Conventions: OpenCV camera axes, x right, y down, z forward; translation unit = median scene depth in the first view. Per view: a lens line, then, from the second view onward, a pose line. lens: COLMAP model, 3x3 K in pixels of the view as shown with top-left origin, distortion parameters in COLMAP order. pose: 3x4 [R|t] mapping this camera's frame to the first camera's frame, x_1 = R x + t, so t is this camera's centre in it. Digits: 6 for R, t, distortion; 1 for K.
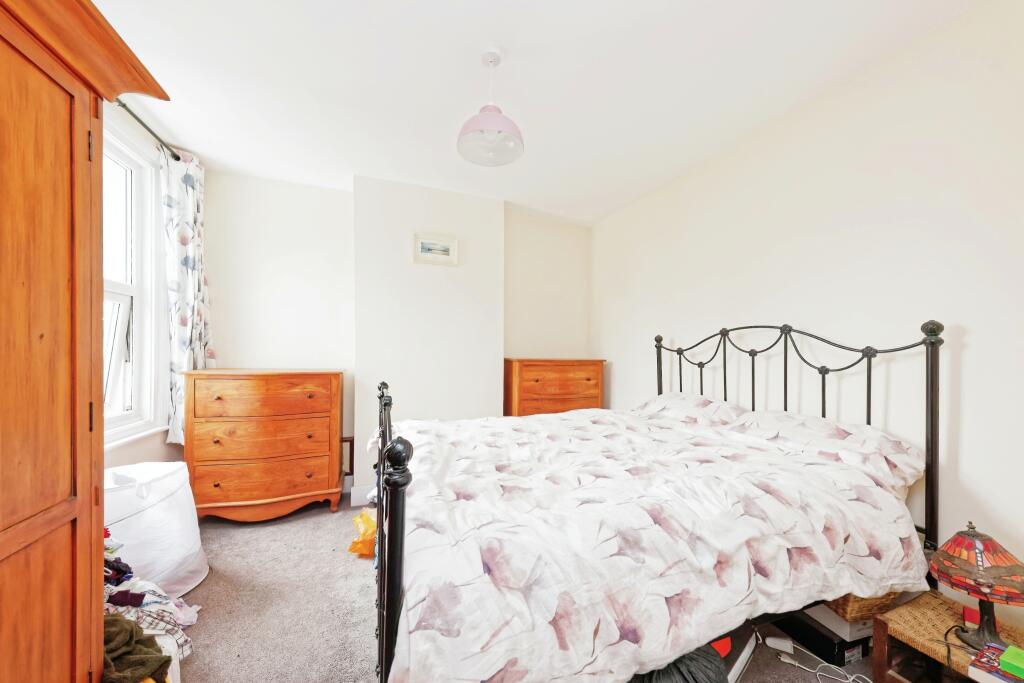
lens RADIAL K [[352.9, 0, 507.0], [0, 352.9, 346.2], [0, 0, 1]] dist [0.009744, -0.001230]
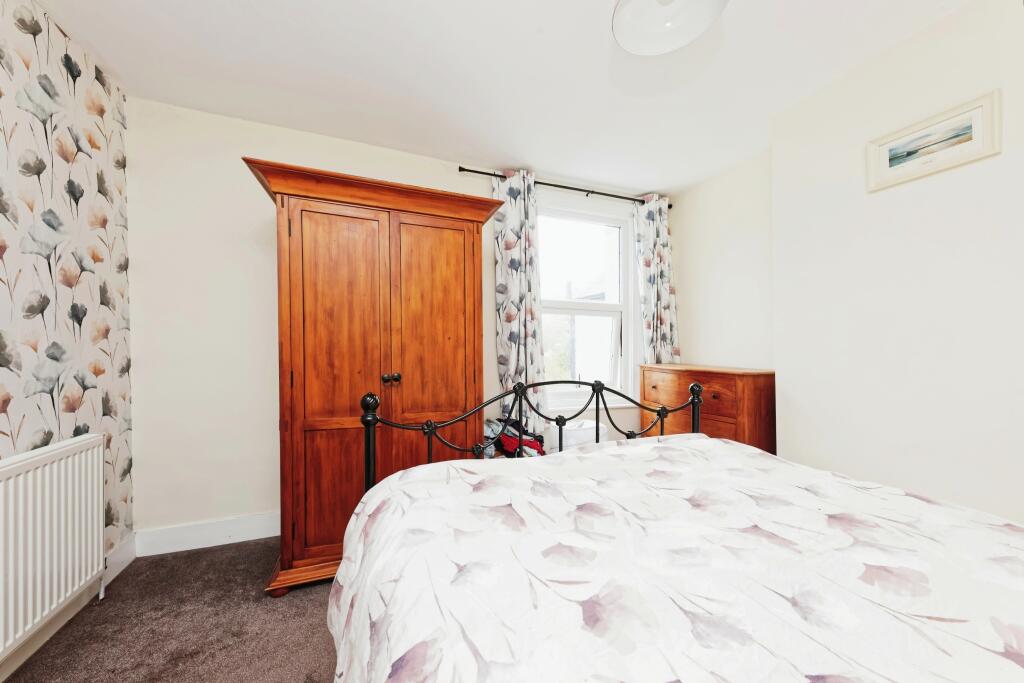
lens RADIAL K [[352.9, 0, 506.9], [0, 352.9, 349.9], [0, 0, 1]] dist [0.009744, -0.001230]
pose [[0.003743, -0.006028, -0.999975, 0.385264], [0.006698, 0.999960, -0.006003, 0.023794], [0.999971, -0.006675, 0.003784, 0.486179]]
